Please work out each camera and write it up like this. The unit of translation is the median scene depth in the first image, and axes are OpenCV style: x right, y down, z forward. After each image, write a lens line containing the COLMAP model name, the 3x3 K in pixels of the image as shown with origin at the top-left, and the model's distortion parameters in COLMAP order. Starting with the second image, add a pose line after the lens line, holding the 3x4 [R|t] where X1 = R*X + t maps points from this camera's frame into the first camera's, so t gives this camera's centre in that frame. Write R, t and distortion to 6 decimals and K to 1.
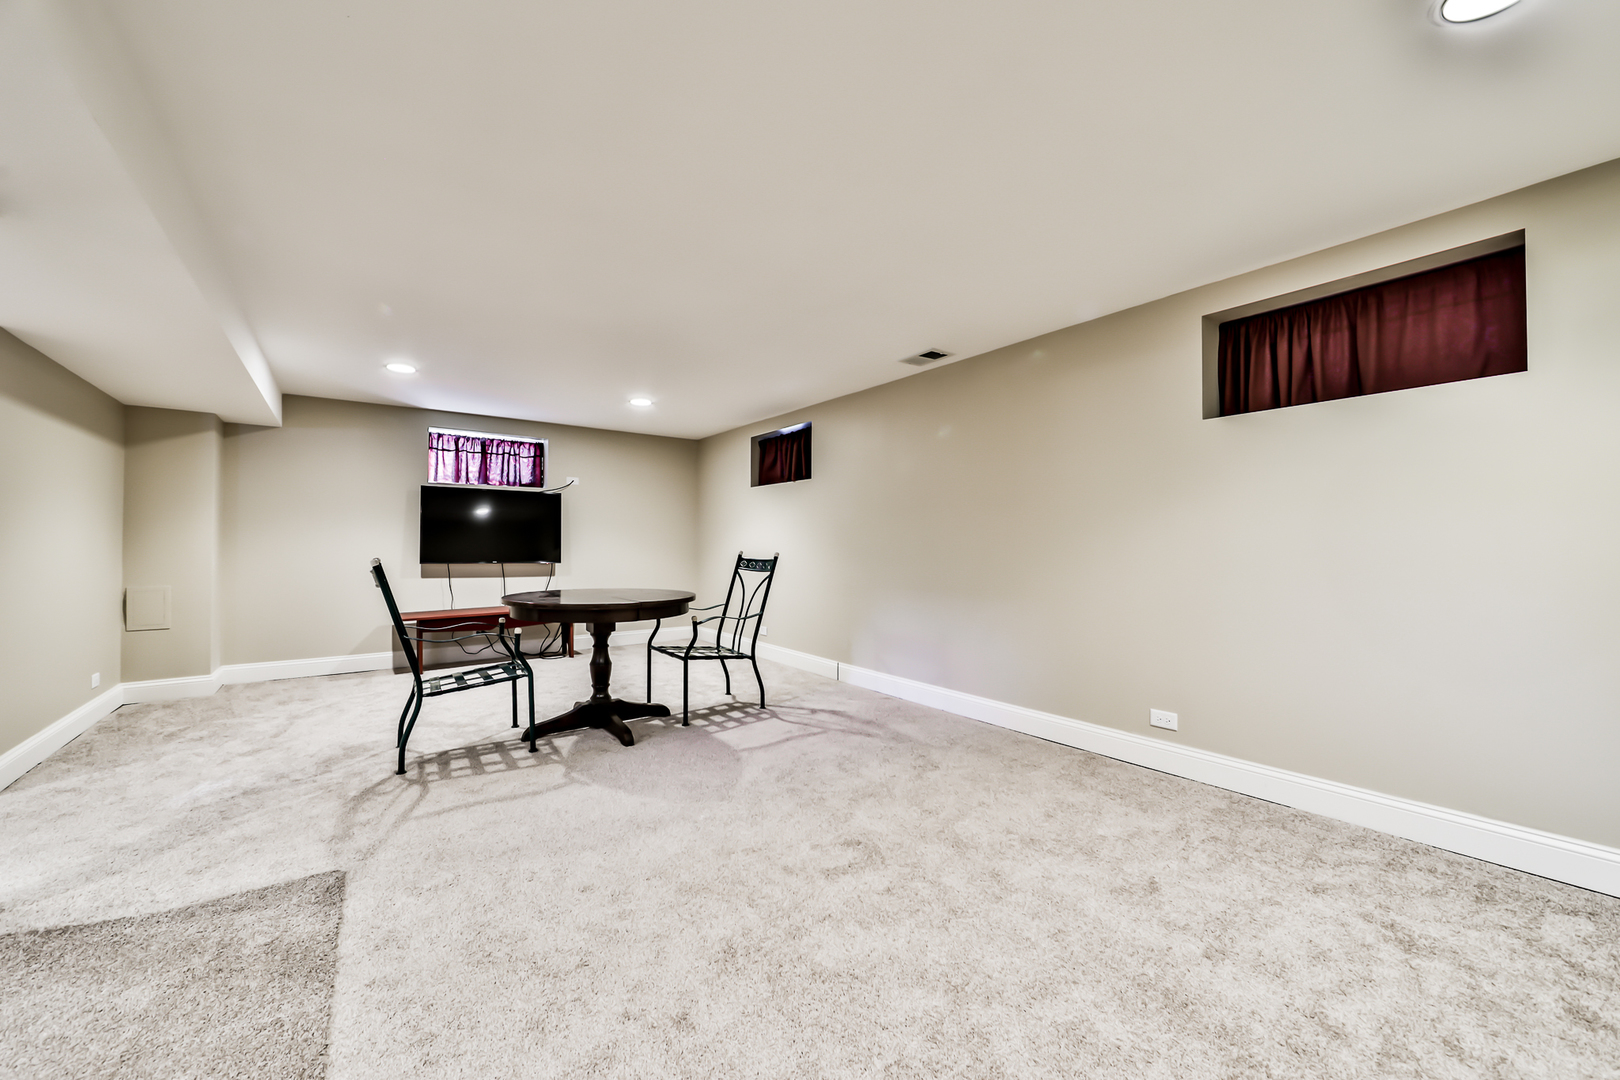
lens RADIAL K [[641.3, 0, 809.9], [0, 641.3, 543.9], [0, 0, 1]] dist [-0.011741, 0.002278]
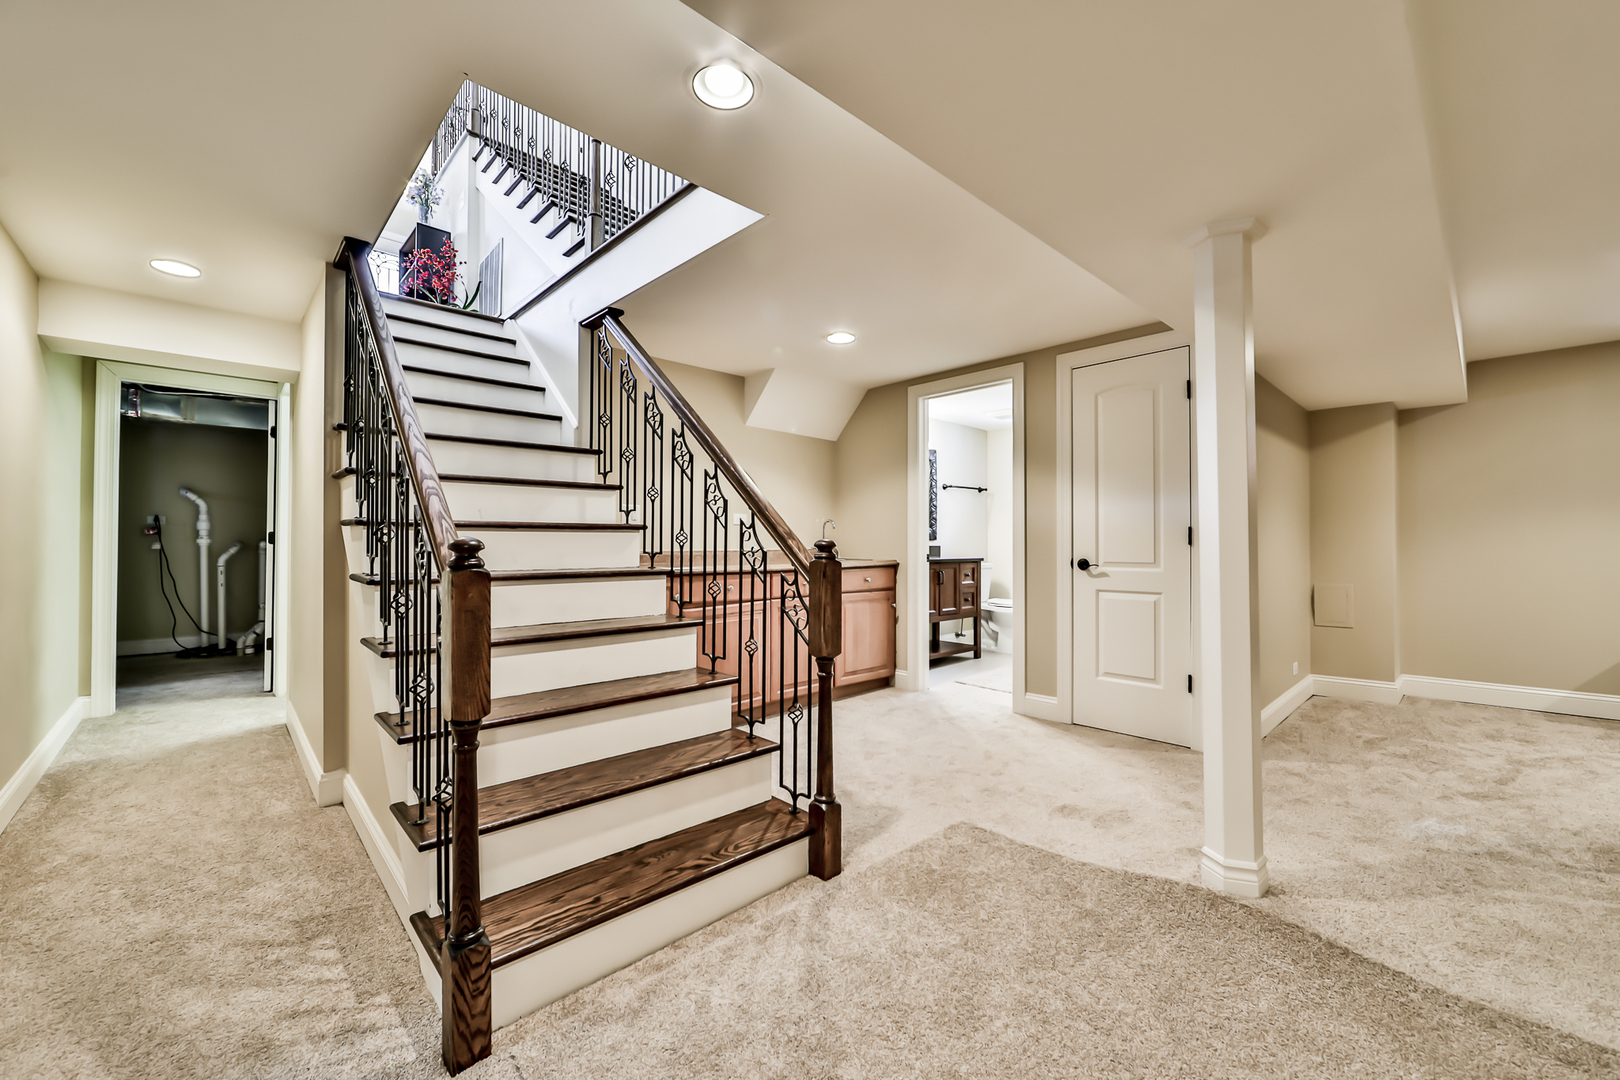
lens RADIAL K [[641.3, 0, 816.2], [0, 641.3, 540.5], [0, 0, 1]] dist [-0.011741, 0.002278]
pose [[0.136202, -0.009190, -0.990639, -0.166117], [0.006858, 0.999942, -0.008333, 0.000684], [0.990657, -0.005659, 0.136257, 0.046008]]
